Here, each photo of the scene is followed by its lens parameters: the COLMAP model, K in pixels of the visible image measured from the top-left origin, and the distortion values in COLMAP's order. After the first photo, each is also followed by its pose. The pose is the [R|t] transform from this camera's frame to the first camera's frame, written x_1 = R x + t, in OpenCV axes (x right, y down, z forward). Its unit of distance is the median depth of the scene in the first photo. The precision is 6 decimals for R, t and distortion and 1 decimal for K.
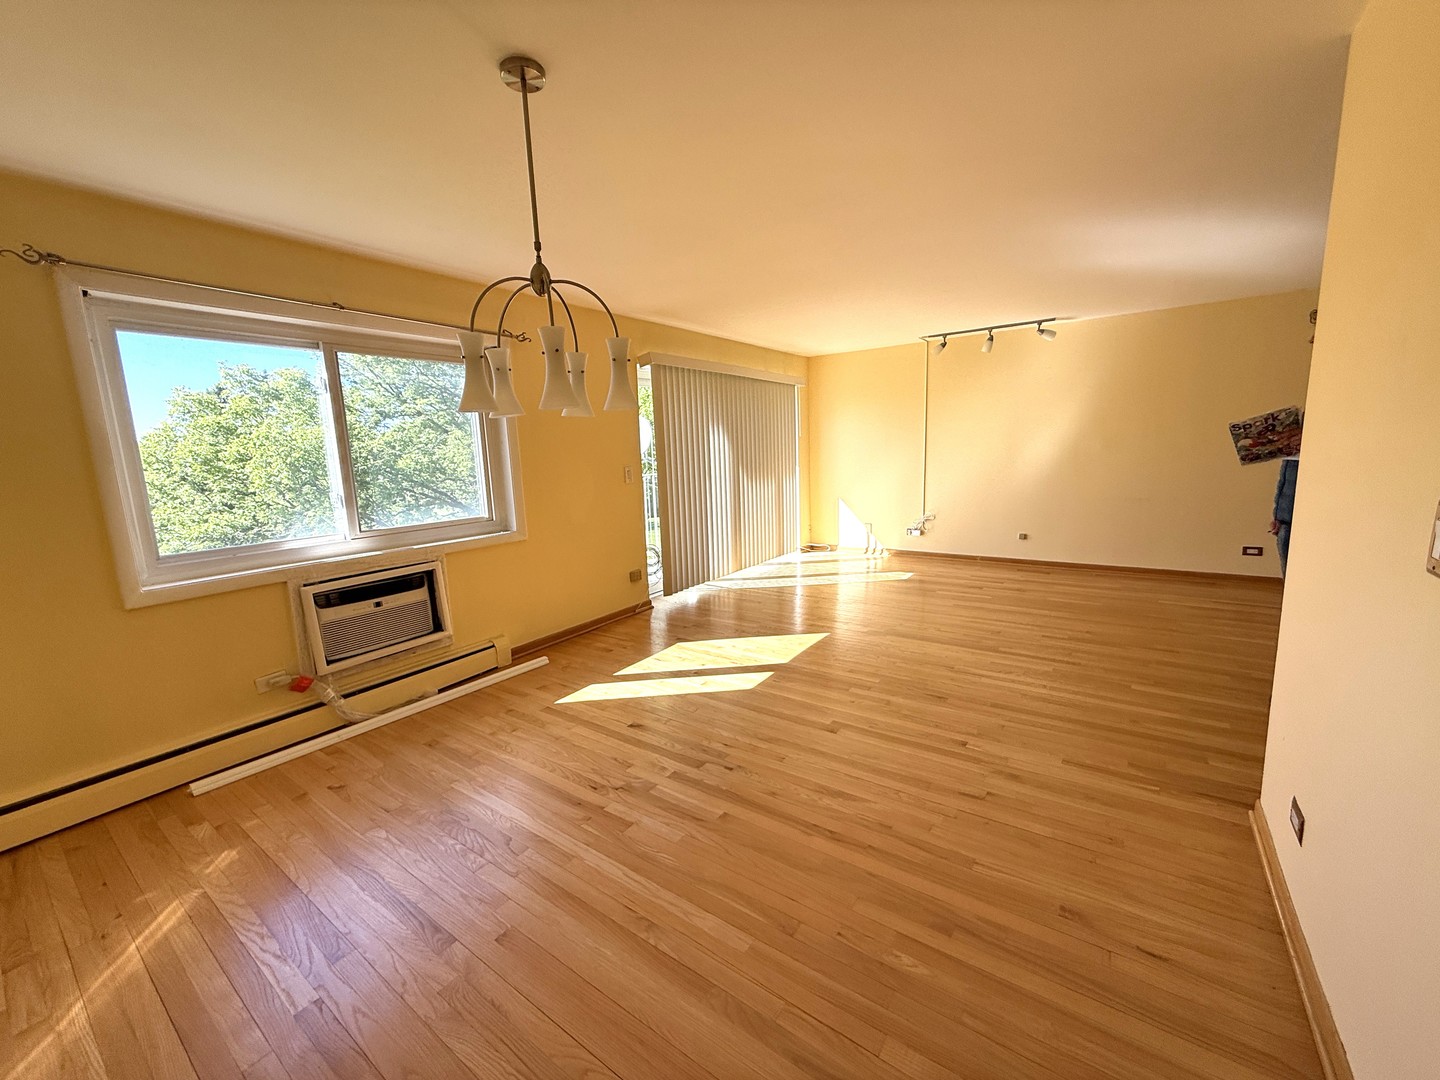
lens RADIAL K [[576.9, 0, 715.0], [0, 576.9, 535.6], [0, 0, 1]] dist [0.003376, -0.000082]
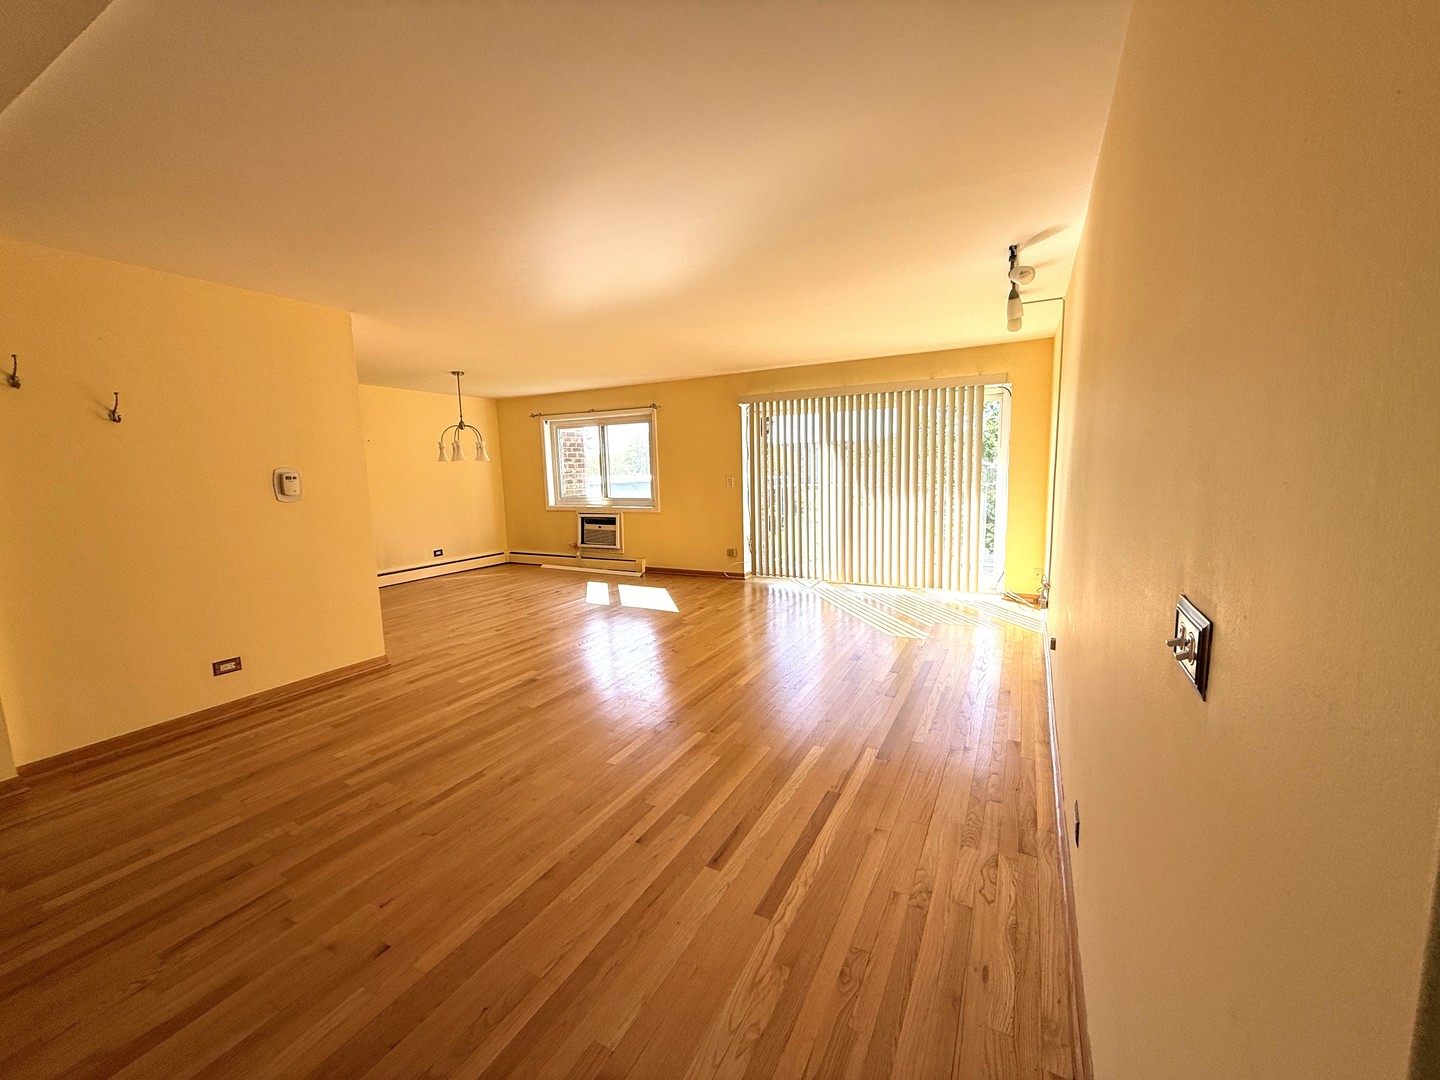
lens RADIAL K [[576.9, 0, 710.7], [0, 576.9, 545.3], [0, 0, 1]] dist [0.003376, -0.000082]
pose [[0.114152, 0.170887, -0.978656, 1.814250], [-0.128480, 0.979362, 0.156024, -0.239209], [0.985120, 0.107927, 0.133752, 1.089951]]
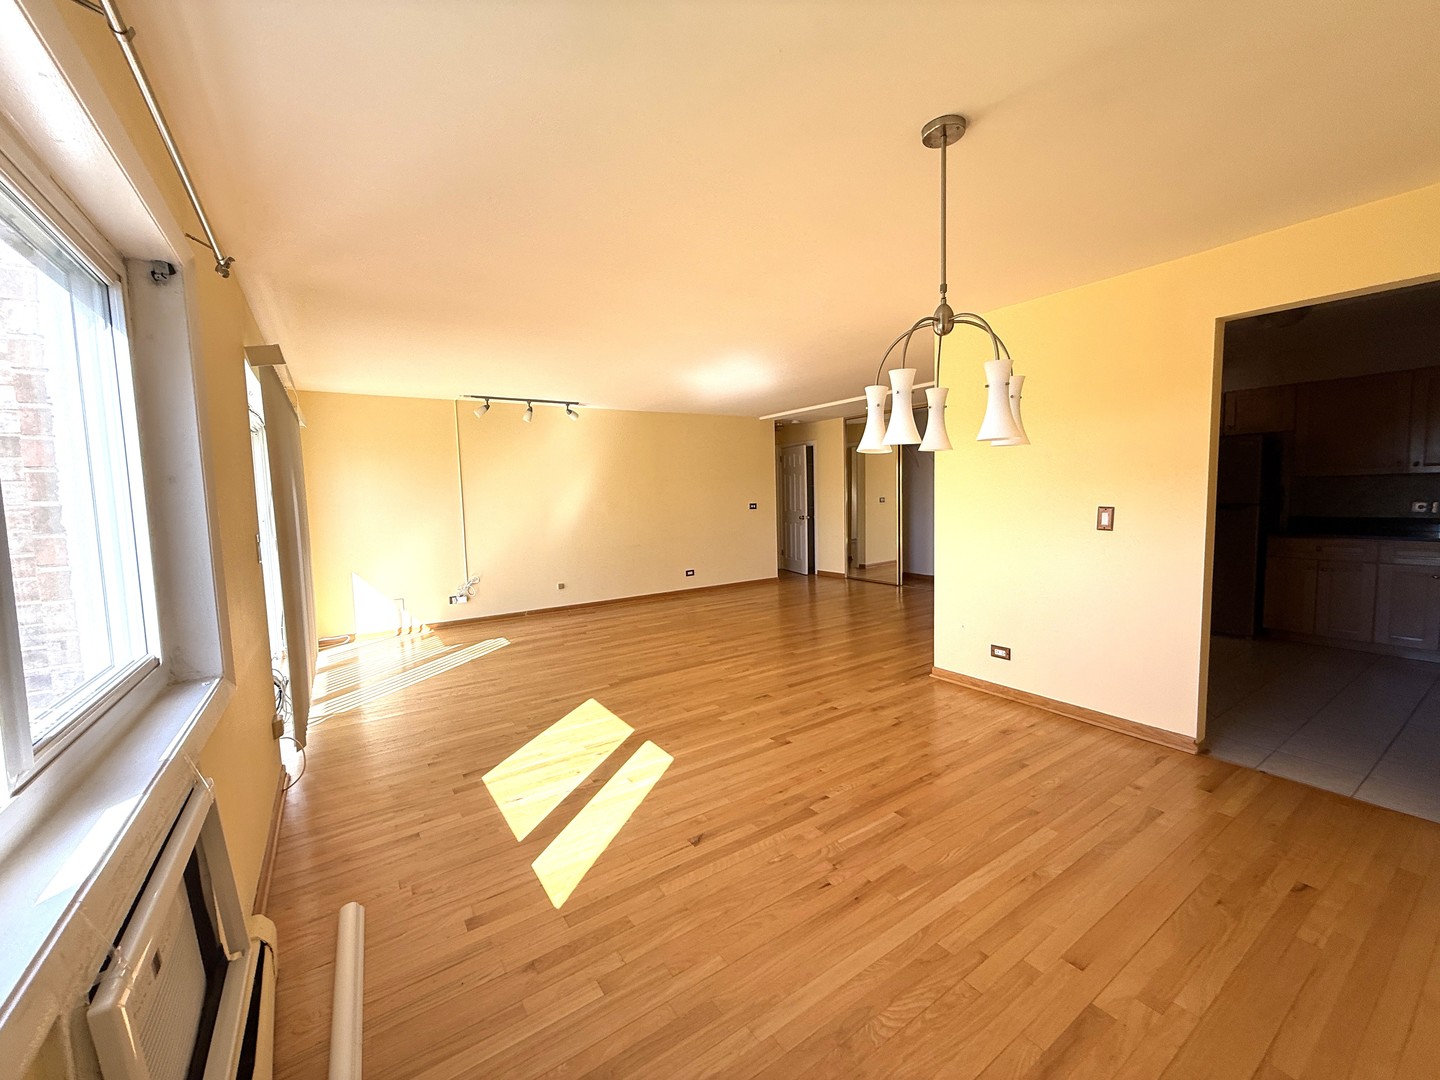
lens RADIAL K [[576.9, 0, 715.6], [0, 576.9, 538.8], [0, 0, 1]] dist [0.003376, -0.000082]
pose [[0.348312, -0.045494, 0.936274, -0.735558], [0.156845, 0.987569, -0.010363, -0.055516], [-0.924163, 0.150459, 0.351118, 0.555312]]
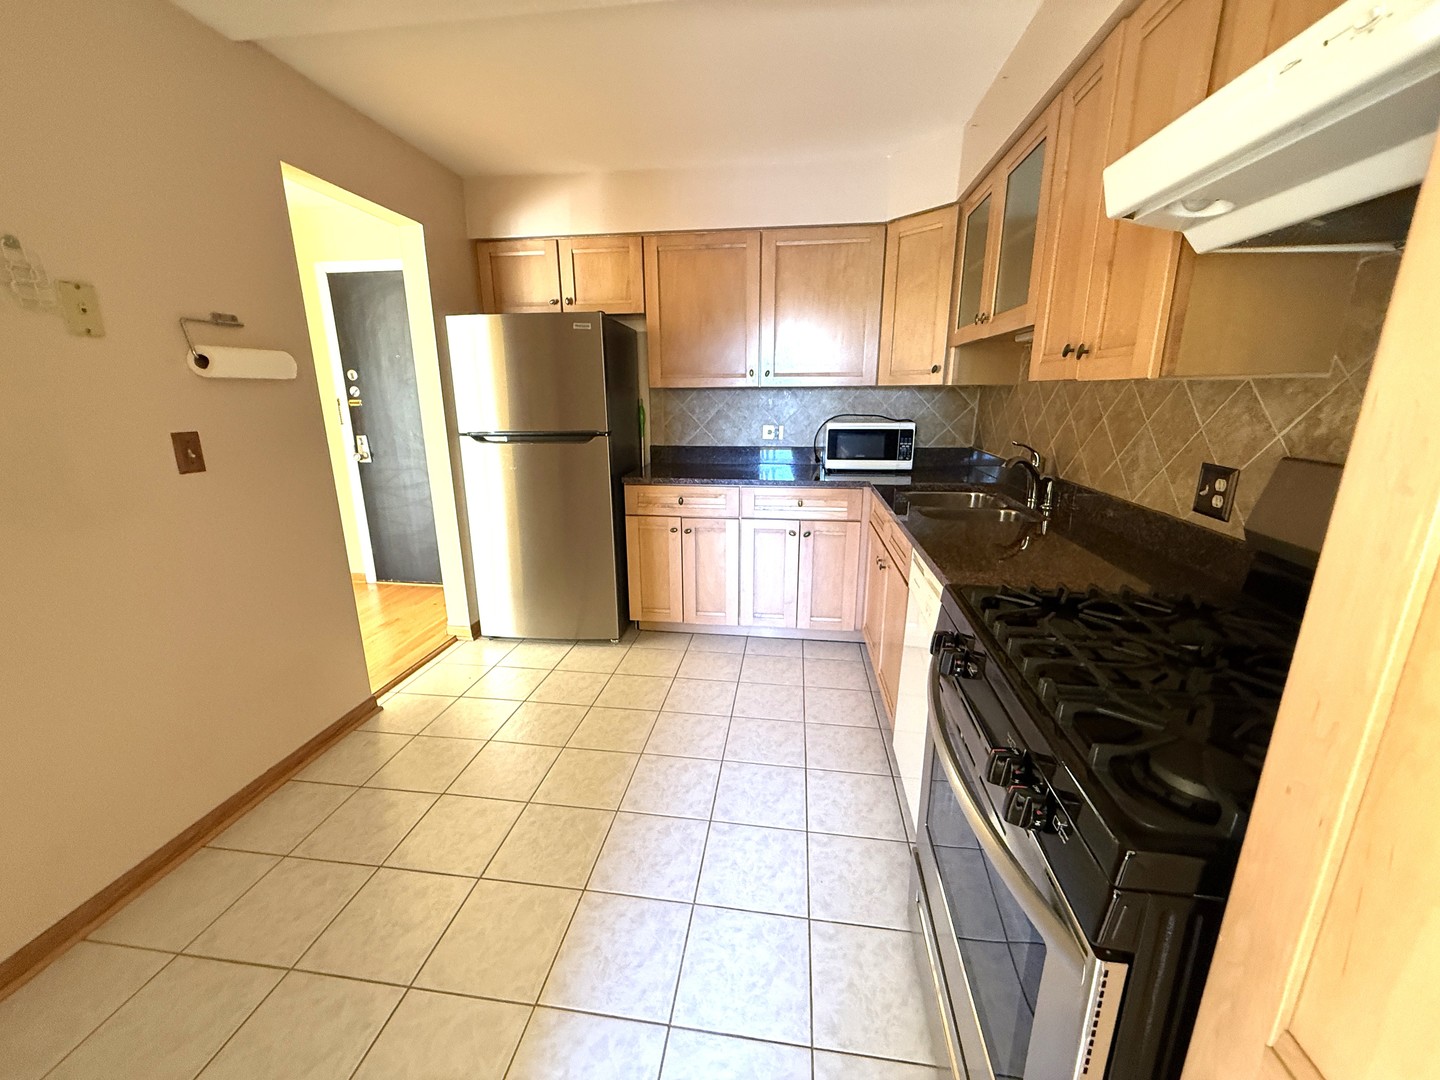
lens RADIAL K [[576.9, 0, 715.6], [0, 576.9, 536.7], [0, 0, 1]] dist [0.003376, -0.000082]
pose [[-0.468509, -0.176198, 0.865710, -0.396853], [0.160464, 0.946639, 0.279510, -0.040363], [-0.868764, 0.269868, -0.415236, 0.381904]]
